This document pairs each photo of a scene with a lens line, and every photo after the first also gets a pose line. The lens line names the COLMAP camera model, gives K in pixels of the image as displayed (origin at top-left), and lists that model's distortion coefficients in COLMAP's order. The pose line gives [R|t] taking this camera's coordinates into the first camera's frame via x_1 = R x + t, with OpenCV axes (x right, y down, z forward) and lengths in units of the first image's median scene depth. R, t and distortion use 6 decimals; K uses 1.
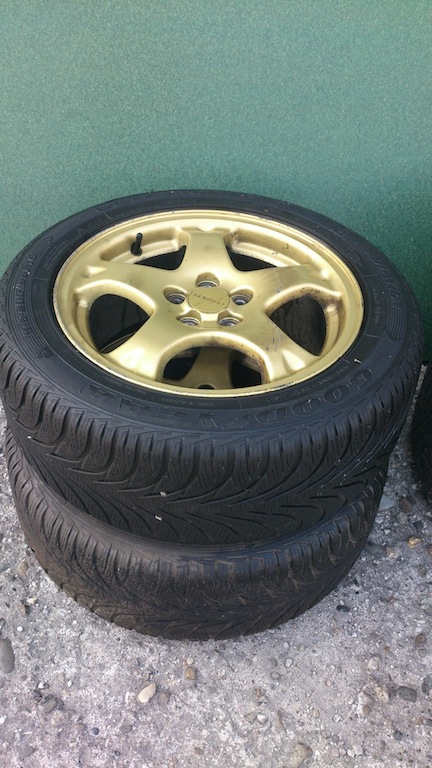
lens RADIAL K [[765.7, 0, 215.6], [0, 765.7, 403.9], [0, 0, 1]] dist [0.055659, -0.003952]
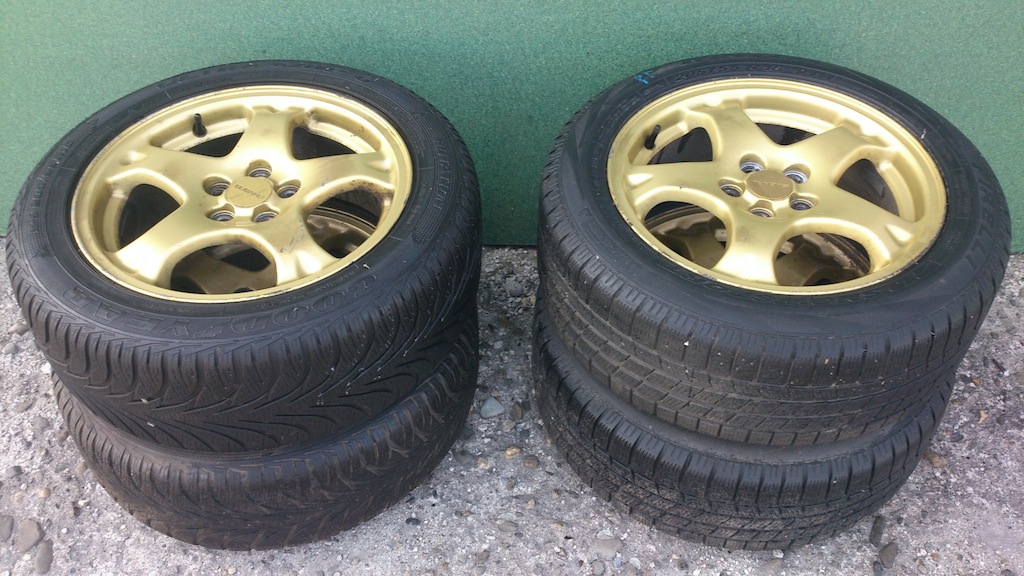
lens RADIAL K [[979.6, 0, 513.0], [0, 979.6, 308.9], [0, 0, 1]] dist [0.128138, -0.330547]
pose [[0.997692, 0.021097, -0.064535, 0.378948], [-0.017957, 0.998644, 0.048861, -0.055605], [0.065478, -0.047590, 0.996719, -0.182335]]
